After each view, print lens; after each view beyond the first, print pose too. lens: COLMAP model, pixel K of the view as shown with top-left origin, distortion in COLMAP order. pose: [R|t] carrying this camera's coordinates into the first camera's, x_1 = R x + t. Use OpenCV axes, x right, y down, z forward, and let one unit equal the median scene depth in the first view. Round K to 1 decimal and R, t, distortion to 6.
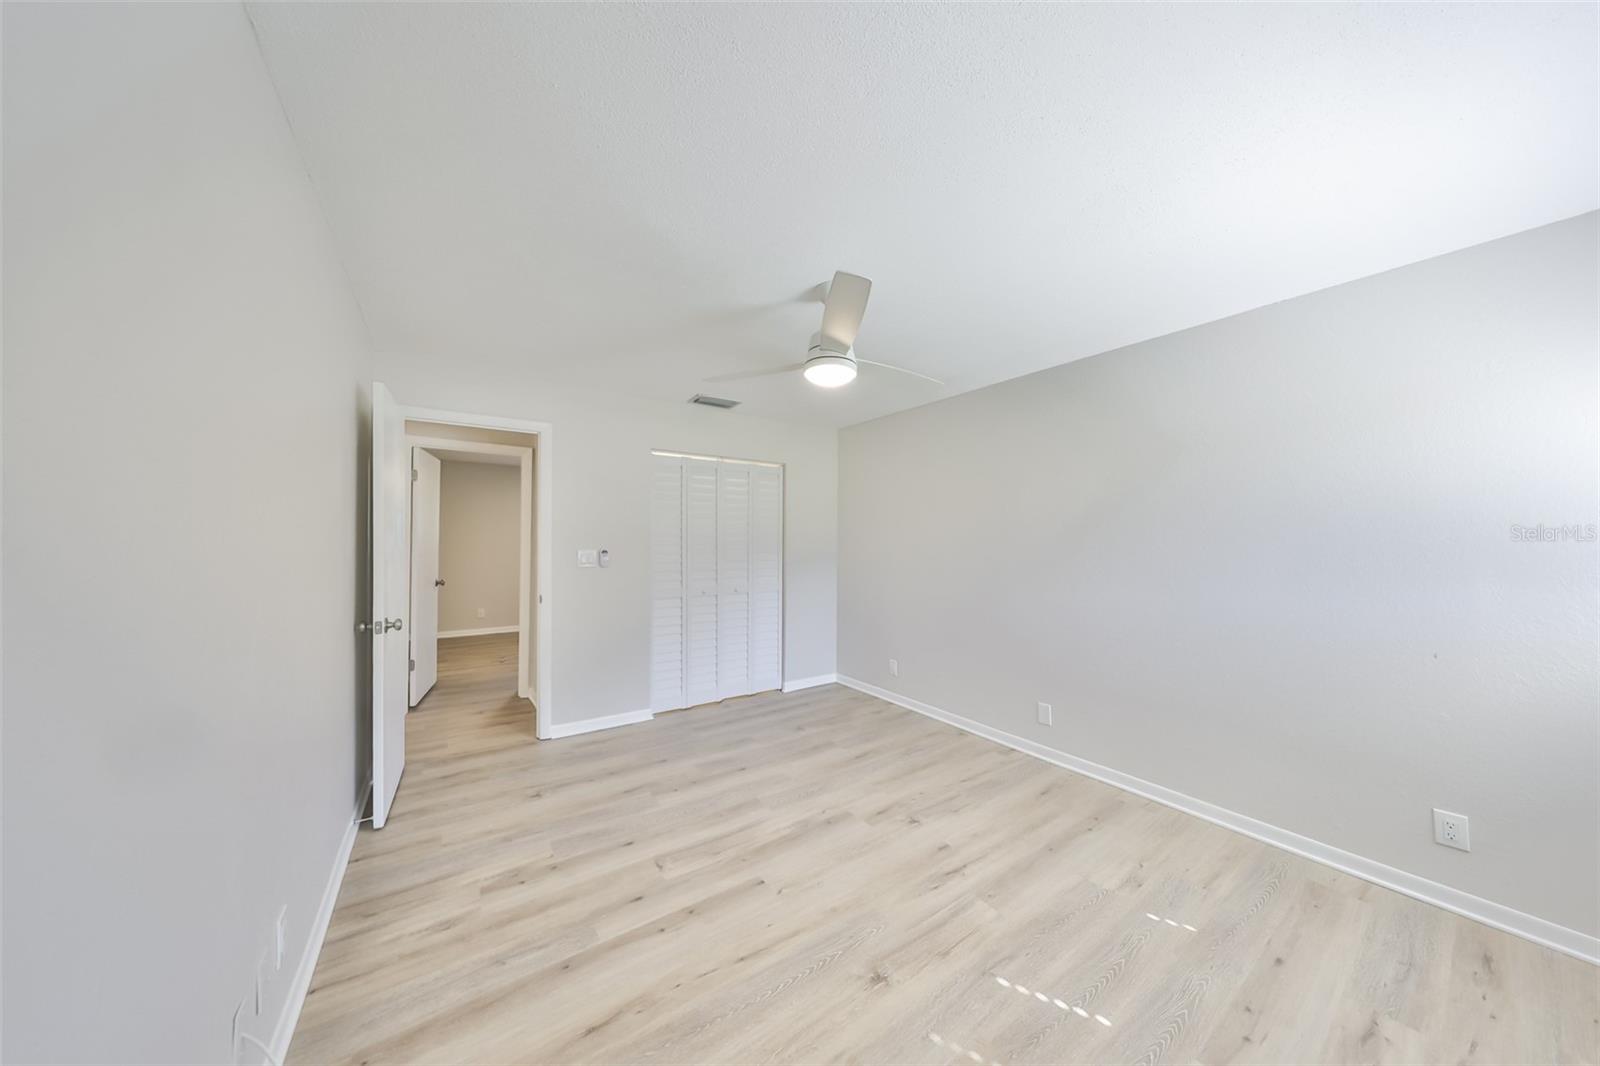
lens RADIAL K [[500.4, 0, 801.2], [0, 500.4, 537.0], [0, 0, 1]] dist [-0.000660, 0.000037]
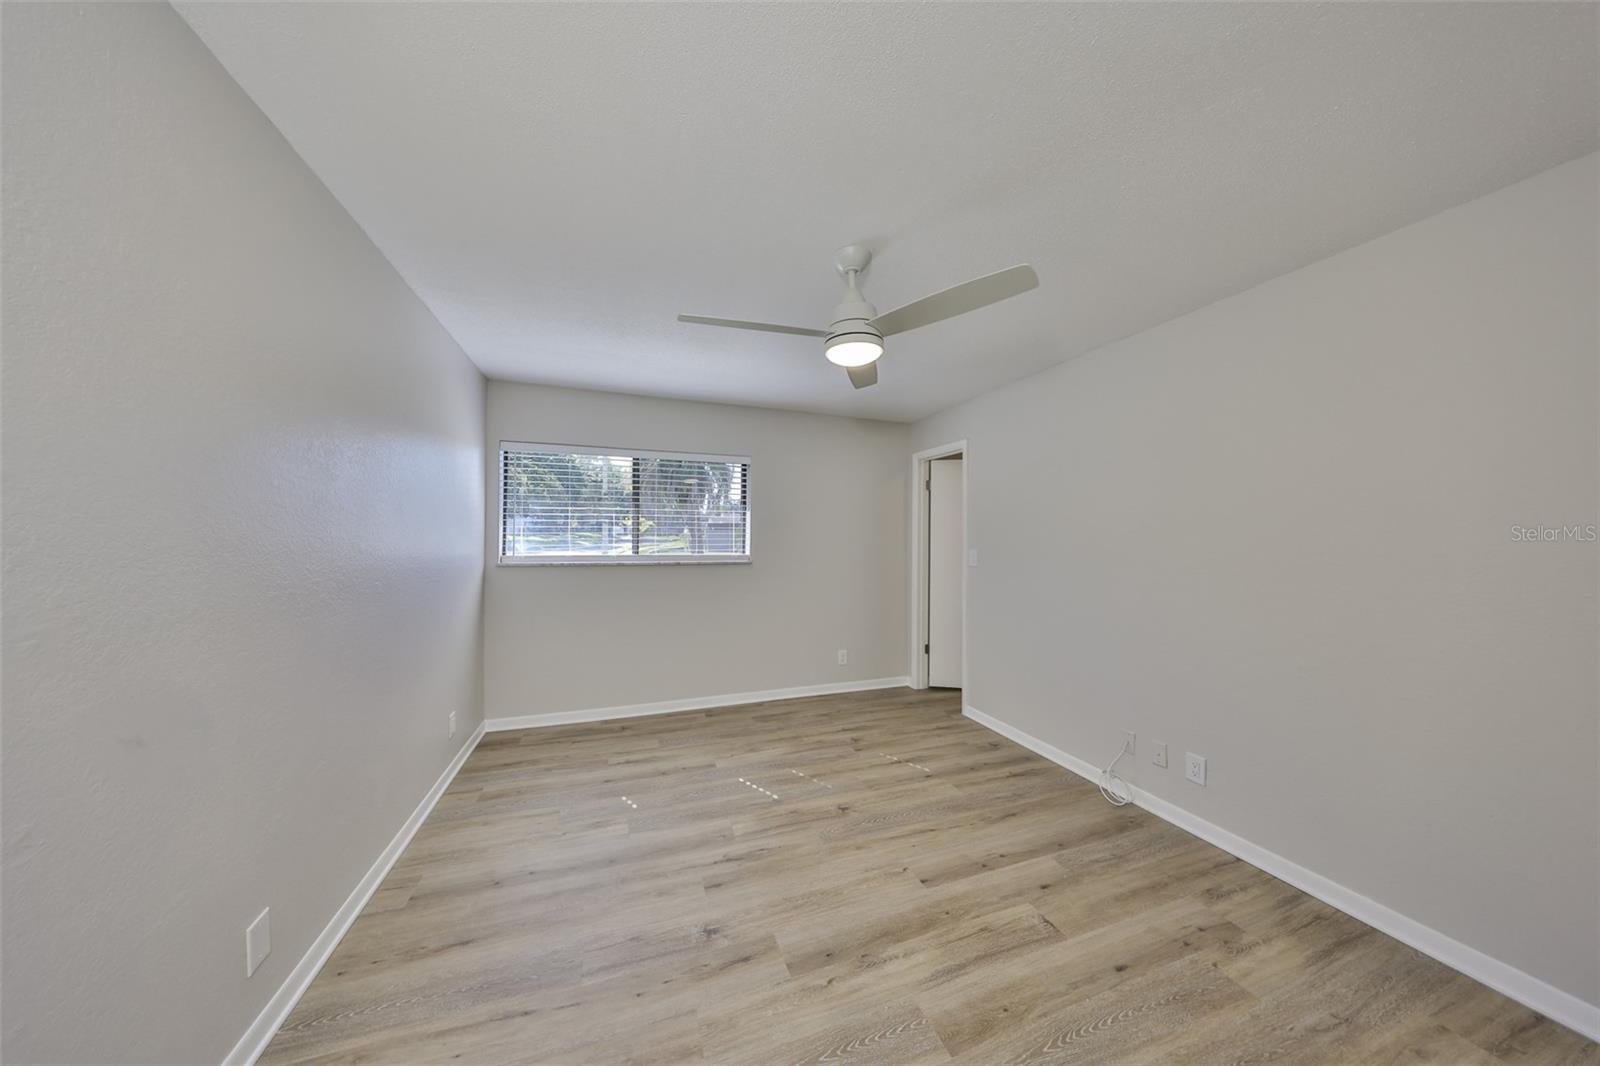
lens RADIAL K [[494.0, 0, 800.0], [0, 494.0, 533.0], [0, 0, 1]] dist [0.001106, 0.000061]
pose [[-0.966314, -0.011769, 0.257095, -0.082696], [-0.017636, 0.999634, -0.020527, 0.017327], [-0.256759, -0.024370, -0.966168, 1.935052]]
